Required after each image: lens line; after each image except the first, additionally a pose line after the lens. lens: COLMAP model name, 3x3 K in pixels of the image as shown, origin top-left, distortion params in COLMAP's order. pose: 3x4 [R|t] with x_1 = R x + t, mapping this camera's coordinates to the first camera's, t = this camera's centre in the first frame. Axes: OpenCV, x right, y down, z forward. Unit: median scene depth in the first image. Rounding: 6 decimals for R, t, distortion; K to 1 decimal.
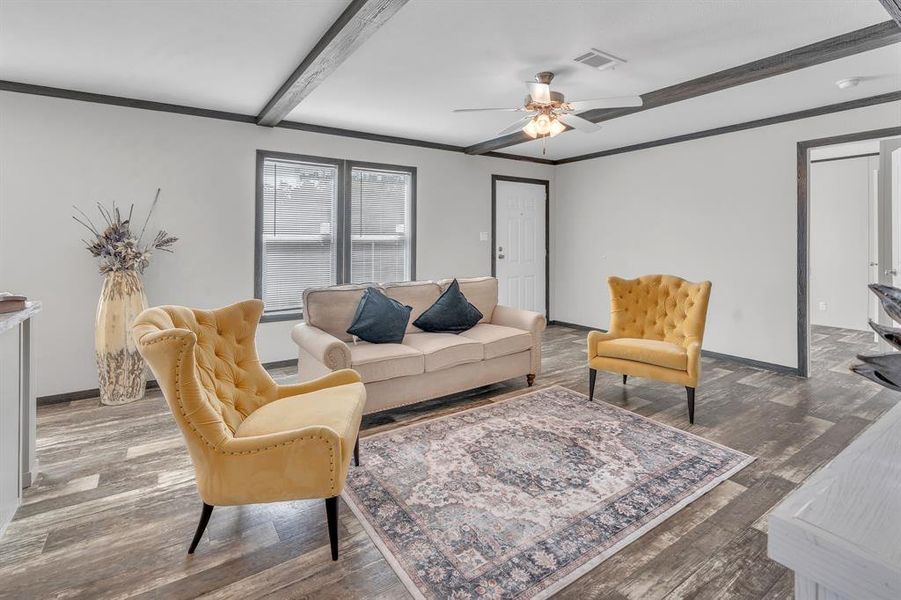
lens RADIAL K [[432.9, 0, 451.5], [0, 432.9, 241.5], [0, 0, 1]] dist [-0.001772, 0.000167]
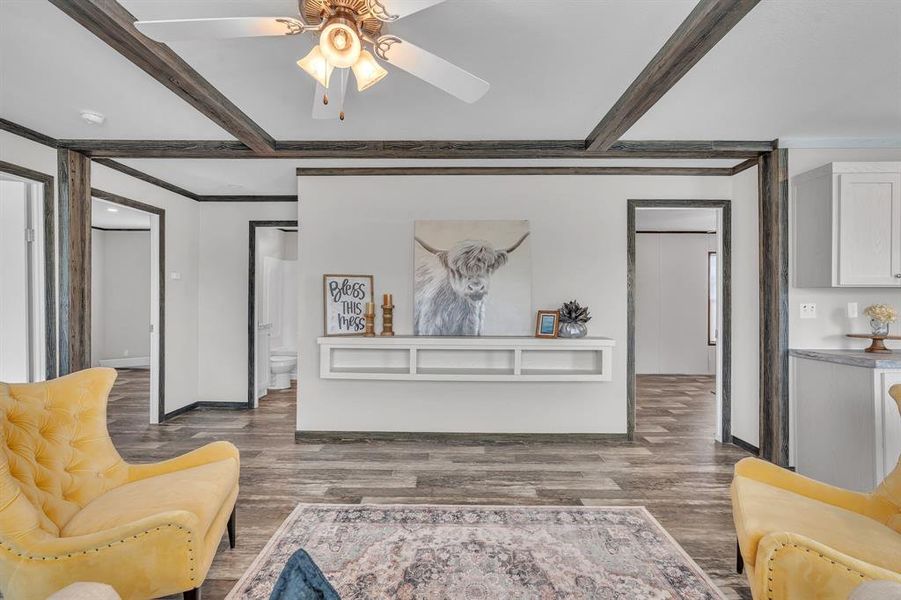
lens RADIAL K [[413.7, 0, 448.8], [0, 413.7, 296.8], [0, 0, 1]] dist [-0.005055, -0.000015]
pose [[-0.818439, 0.001183, 0.574593, -0.180412], [0.000851, 0.999999, -0.000847, -0.008059], [-0.574593, -0.000204, -0.818439, 1.603460]]
